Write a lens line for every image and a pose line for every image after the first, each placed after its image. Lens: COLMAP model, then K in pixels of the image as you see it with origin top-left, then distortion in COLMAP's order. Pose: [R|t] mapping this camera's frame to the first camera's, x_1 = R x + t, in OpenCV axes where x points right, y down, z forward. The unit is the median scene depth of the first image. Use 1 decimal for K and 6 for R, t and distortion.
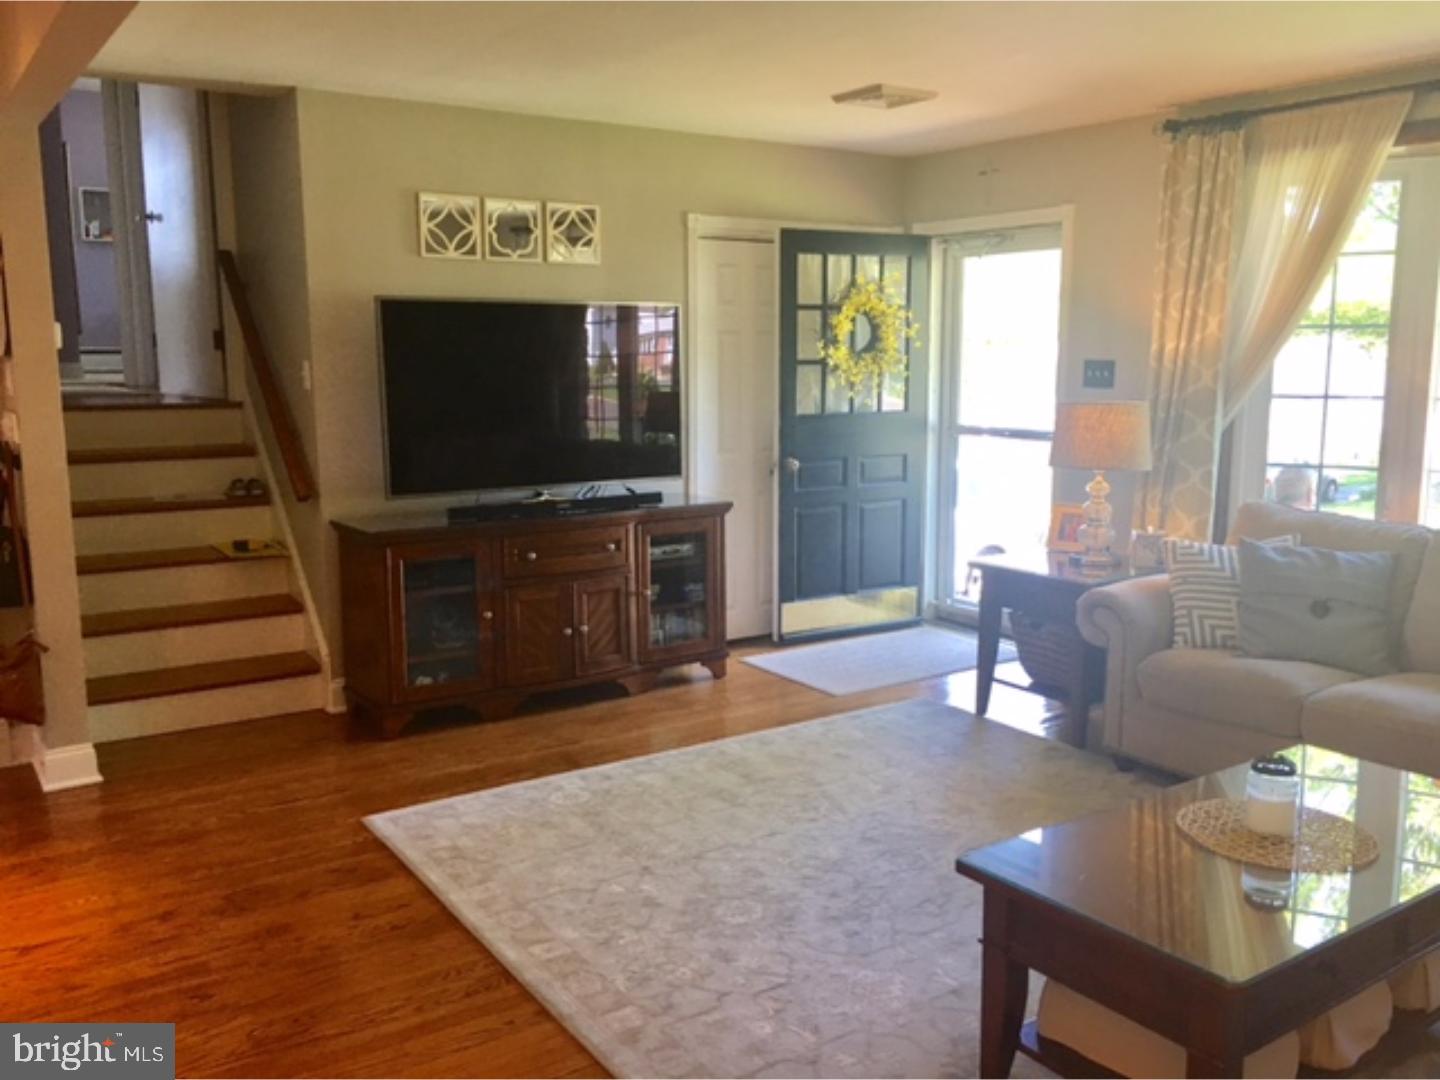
lens RADIAL K [[1232.4, 0, 727.6], [0, 1232.4, 535.2], [0, 0, 1]] dist [0.081450, -0.094984]
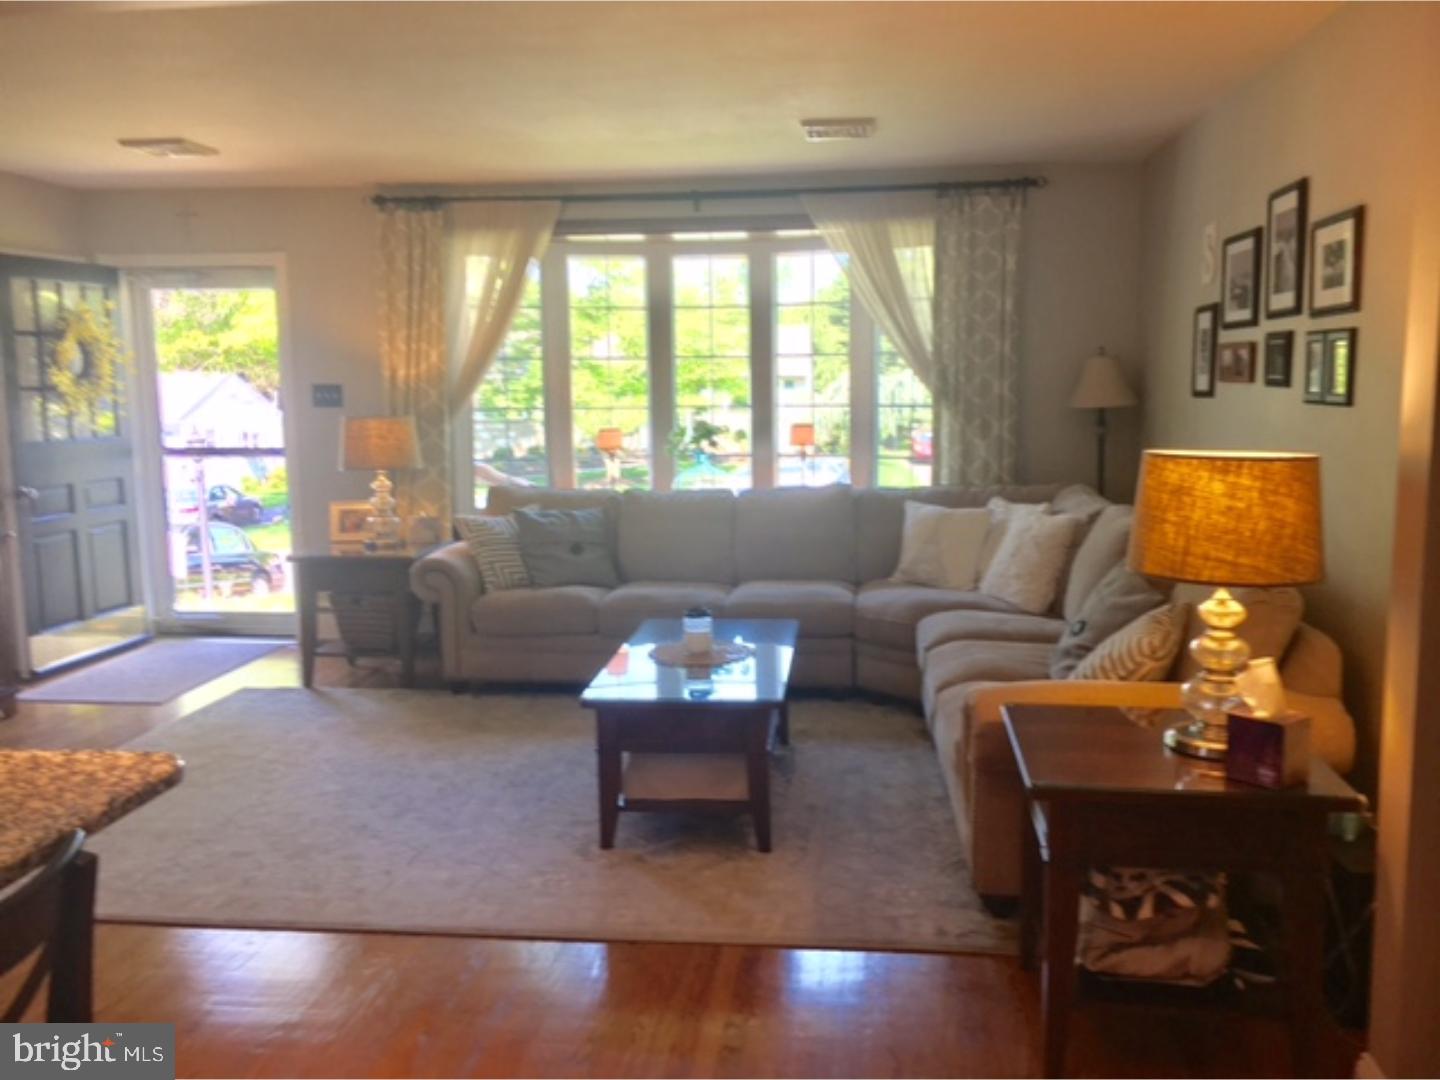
lens RADIAL K [[1232.4, 0, 727.6], [0, 1232.4, 535.2], [0, 0, 1]] dist [0.081450, -0.094984]
pose [[0.651700, -0.102718, 0.751489, -0.408693], [0.123381, 0.991948, 0.028588, 0.018826], [-0.748374, 0.074089, 0.659126, -0.076065]]
